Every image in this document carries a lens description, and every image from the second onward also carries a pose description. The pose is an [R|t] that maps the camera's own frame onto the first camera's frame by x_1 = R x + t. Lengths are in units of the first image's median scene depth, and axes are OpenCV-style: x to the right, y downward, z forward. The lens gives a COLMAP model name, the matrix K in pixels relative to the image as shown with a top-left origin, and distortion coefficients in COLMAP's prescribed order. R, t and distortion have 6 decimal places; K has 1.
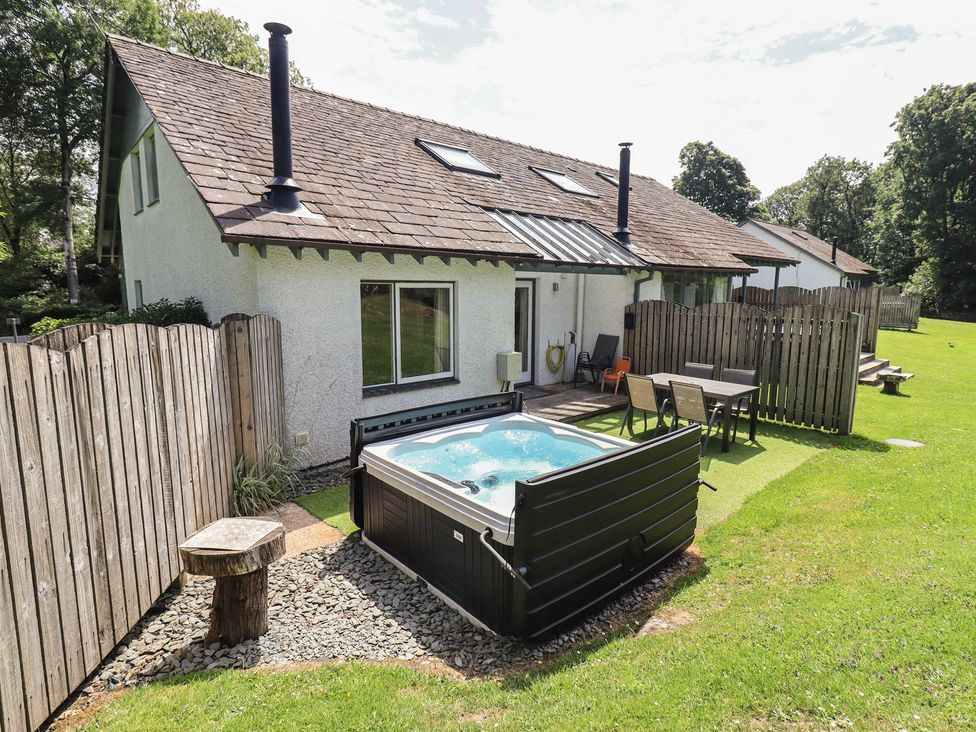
lens RADIAL K [[518.4, 0, 488.1], [0, 518.4, 361.6], [0, 0, 1]] dist [-0.000344, -0.001629]
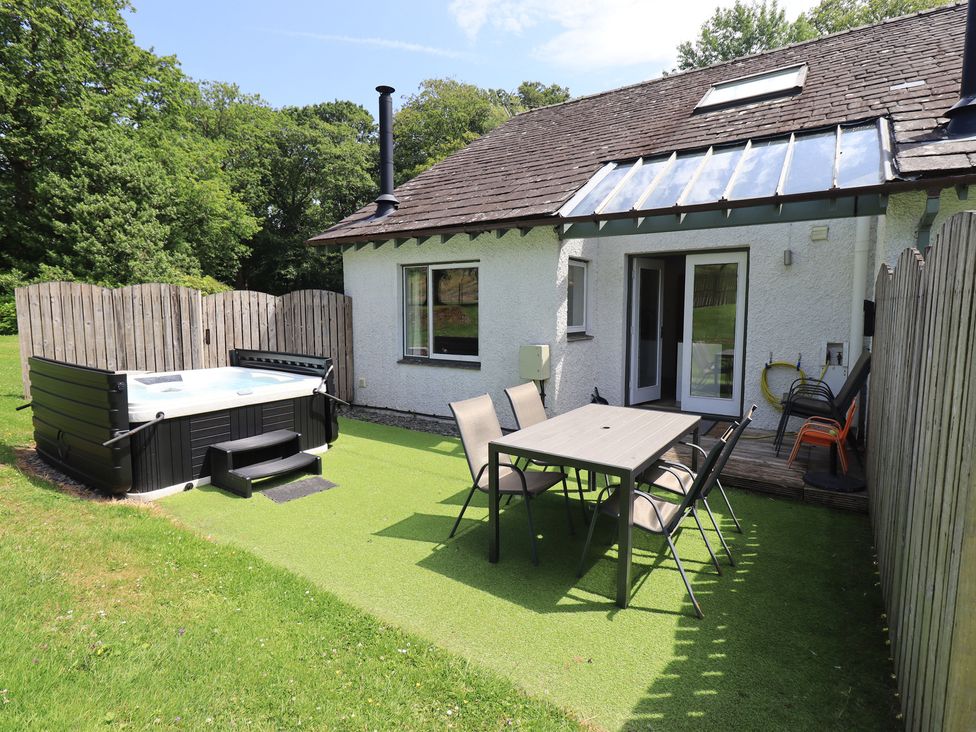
lens RADIAL K [[518.4, 0, 484.7], [0, 518.4, 365.5], [0, 0, 1]] dist [-0.000344, -0.001629]
pose [[0.231828, 0.092323, -0.968366, 0.872713], [-0.143359, 0.987859, 0.059861, -0.022421], [0.962135, 0.124947, 0.242248, 0.848950]]
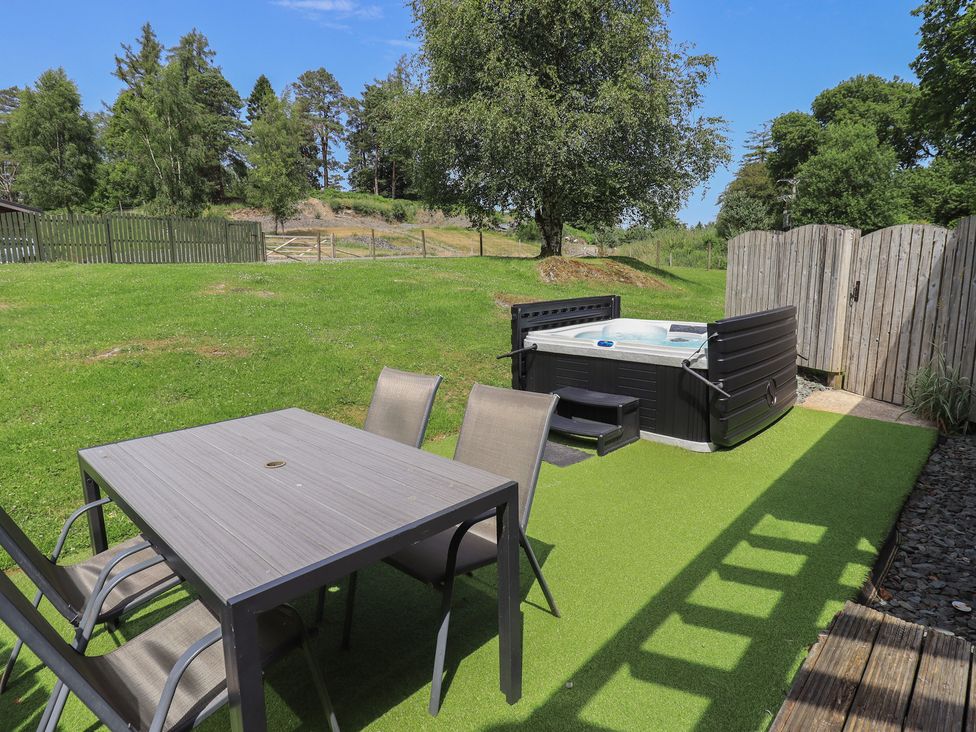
lens RADIAL K [[540.0, 0, 487.3], [0, 540.0, 362.3], [0, 0, 1]] dist [-0.000388, -0.000189]
pose [[-0.997935, 0.012919, -0.062927, 0.301997], [-0.007267, 0.950579, 0.310397, -0.089292], [0.063827, 0.310213, -0.948522, 1.367180]]
